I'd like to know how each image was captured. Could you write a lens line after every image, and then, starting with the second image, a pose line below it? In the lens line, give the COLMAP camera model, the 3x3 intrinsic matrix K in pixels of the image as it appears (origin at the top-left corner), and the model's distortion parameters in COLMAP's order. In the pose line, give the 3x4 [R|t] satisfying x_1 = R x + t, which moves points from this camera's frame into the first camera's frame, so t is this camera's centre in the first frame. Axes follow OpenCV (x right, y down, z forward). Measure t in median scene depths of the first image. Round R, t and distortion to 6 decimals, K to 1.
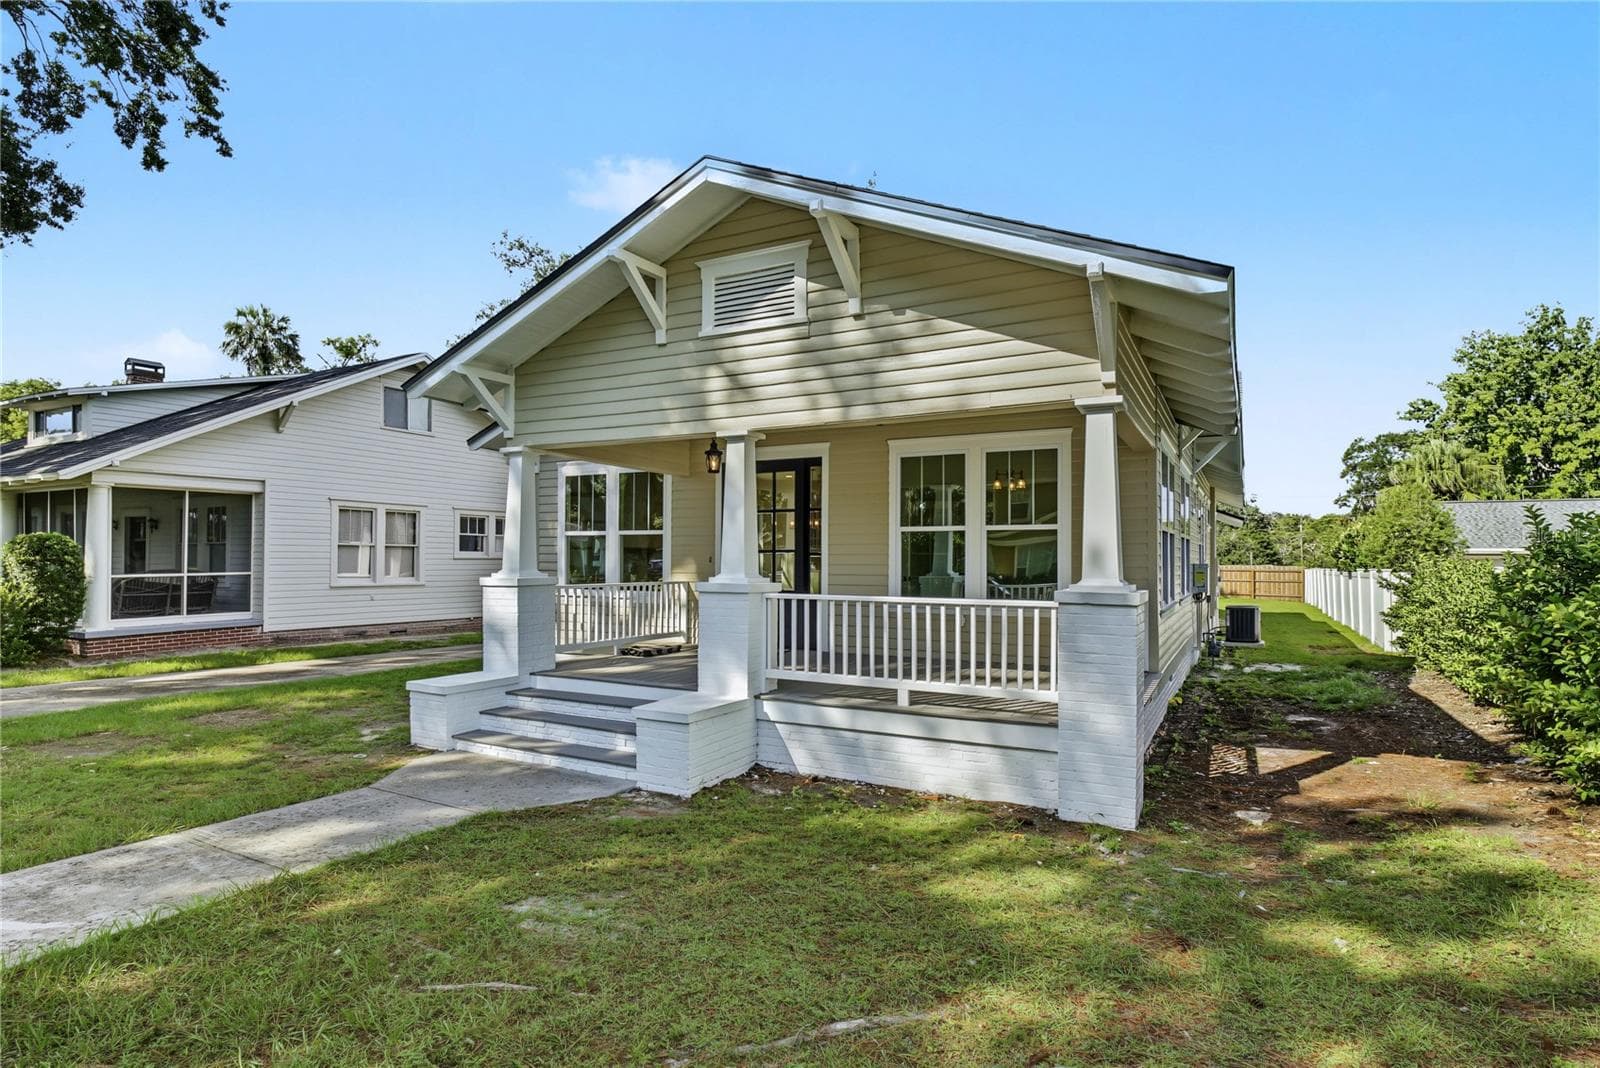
lens RADIAL K [[831.4, 0, 800.0], [0, 831.4, 534.0], [0, 0, 1]] dist [0.001656, 0.000434]
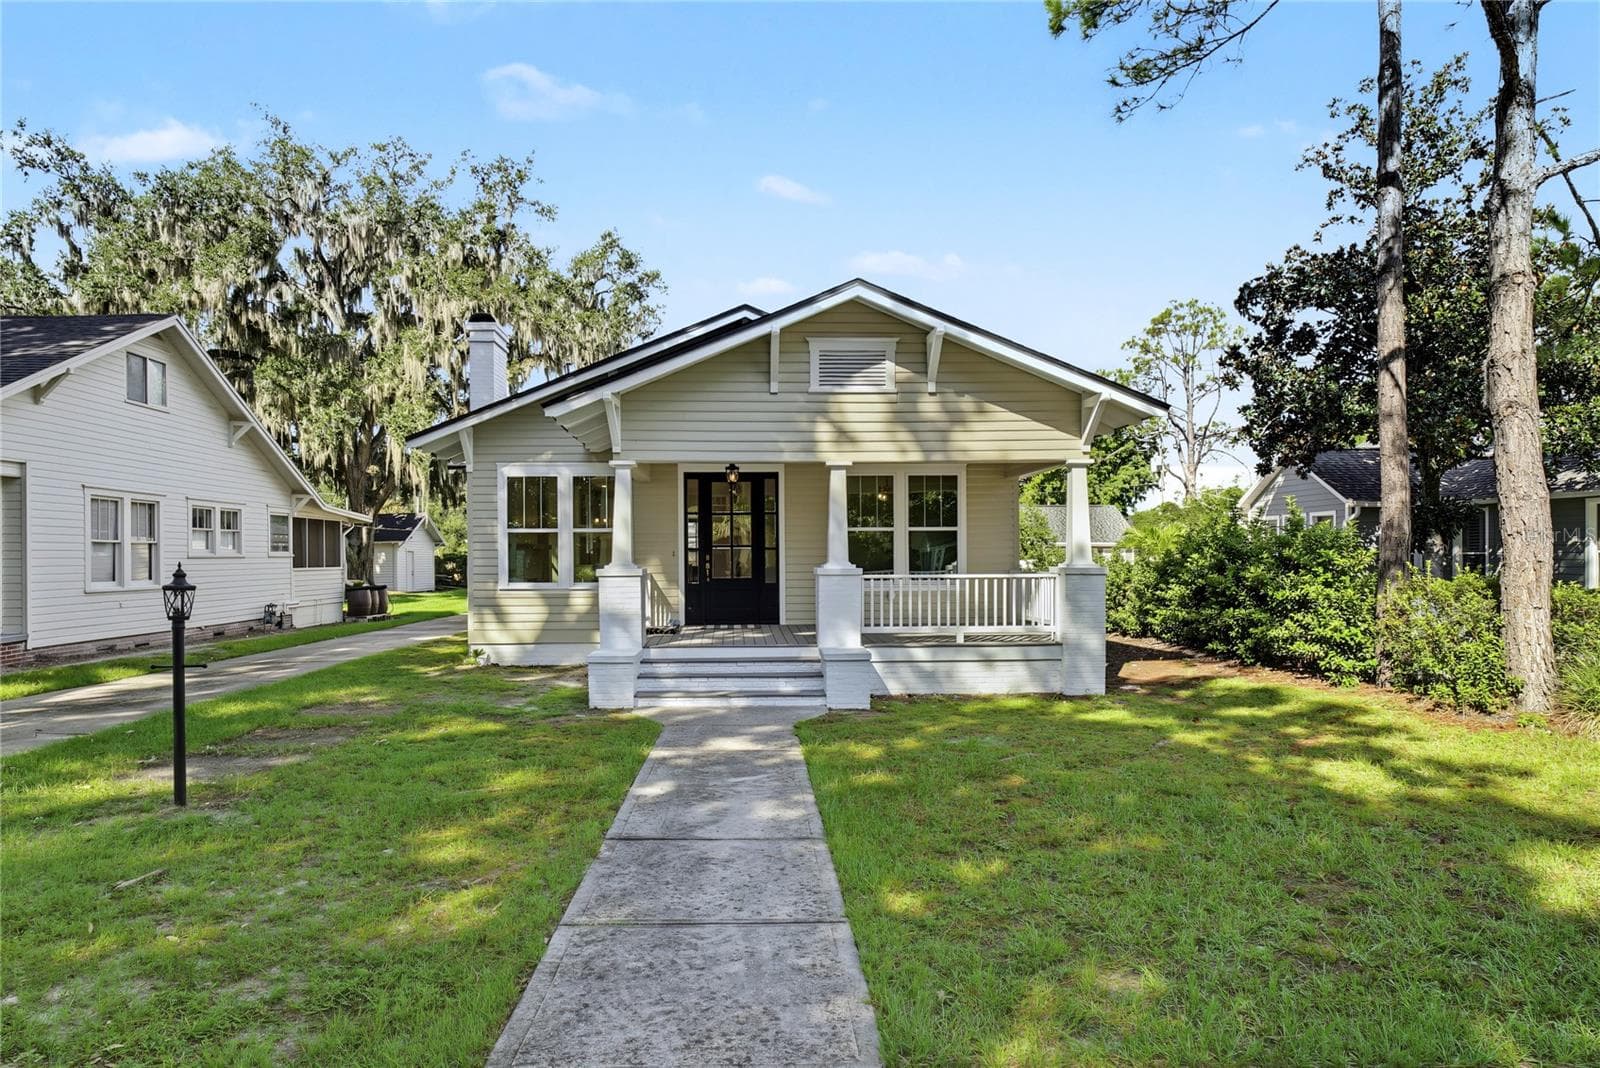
lens RADIAL K [[943.7, 0, 770.5], [0, 943.7, 538.2], [0, 0, 1]] dist [-0.007999, 0.001288]
pose [[0.861698, 0.000070, 0.507422, -0.982862], [-0.006389, 0.999922, 0.010712, -0.010356], [-0.507381, -0.012472, 0.861631, -0.324273]]
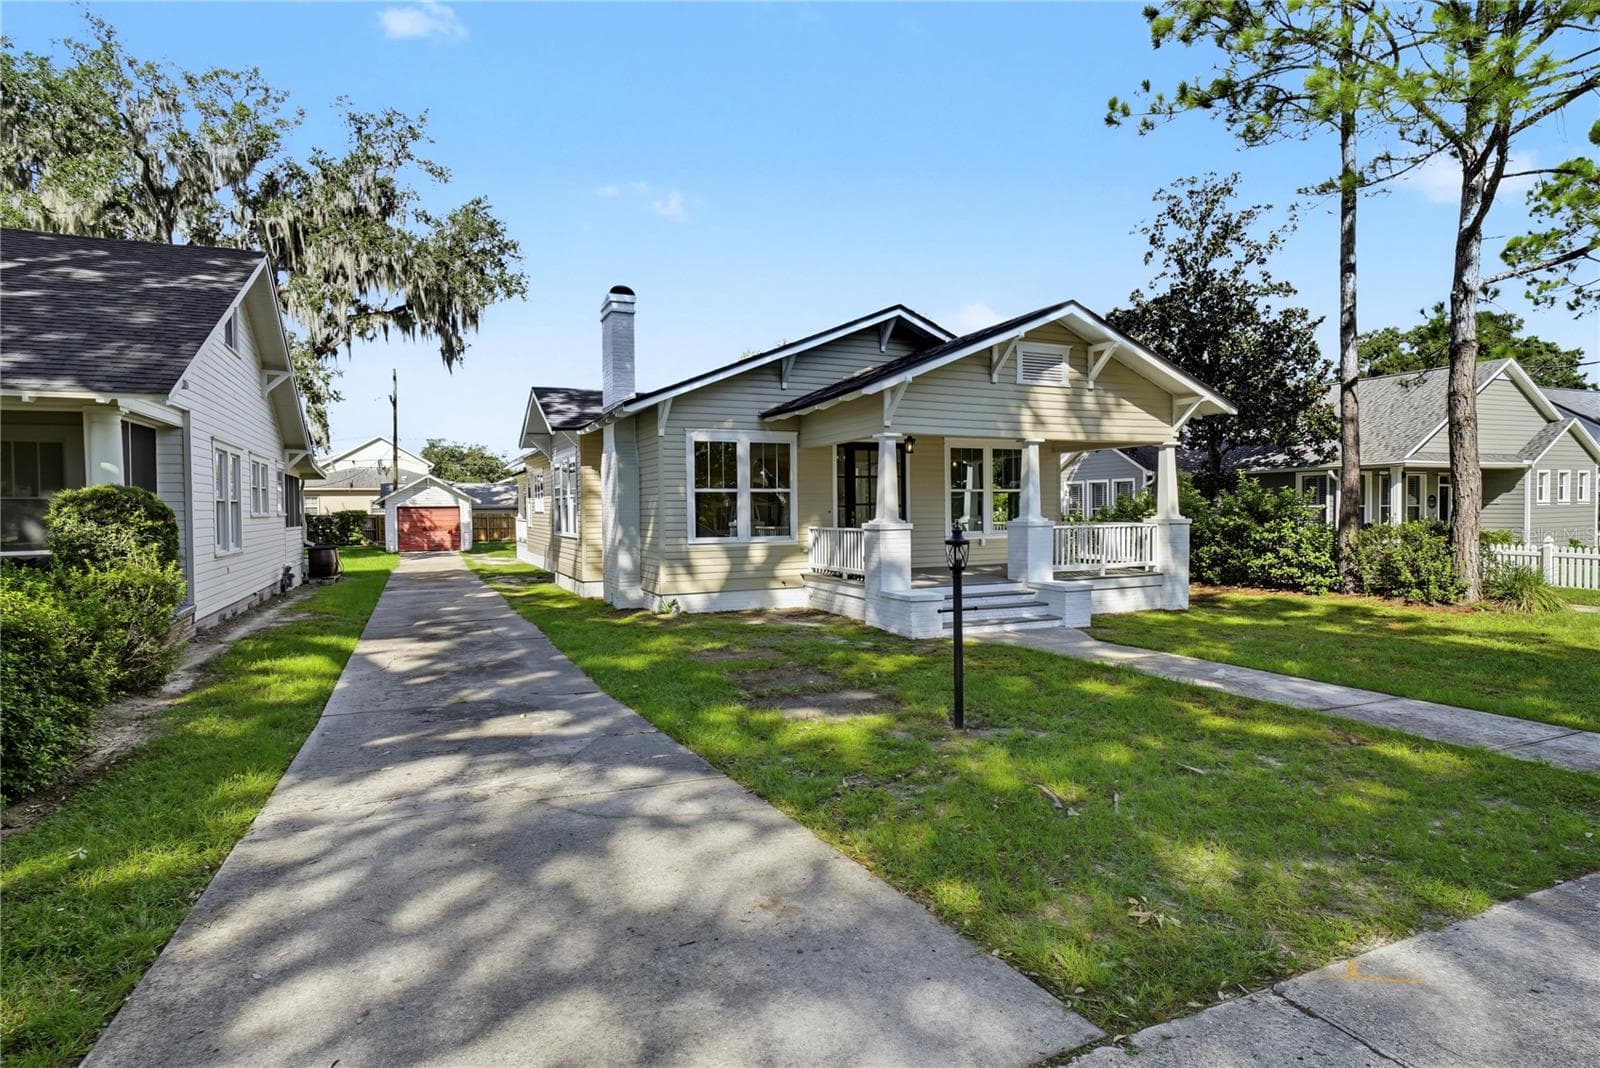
lens RADIAL K [[832.7, 0, 799.4], [0, 832.7, 507.7], [0, 0, 1]] dist [-0.003642, -0.000538]
pose [[0.598692, -0.010261, 0.800913, -1.837107], [-0.011829, 0.999696, 0.021650, -0.006280], [-0.800892, -0.022436, 0.598389, 0.311757]]
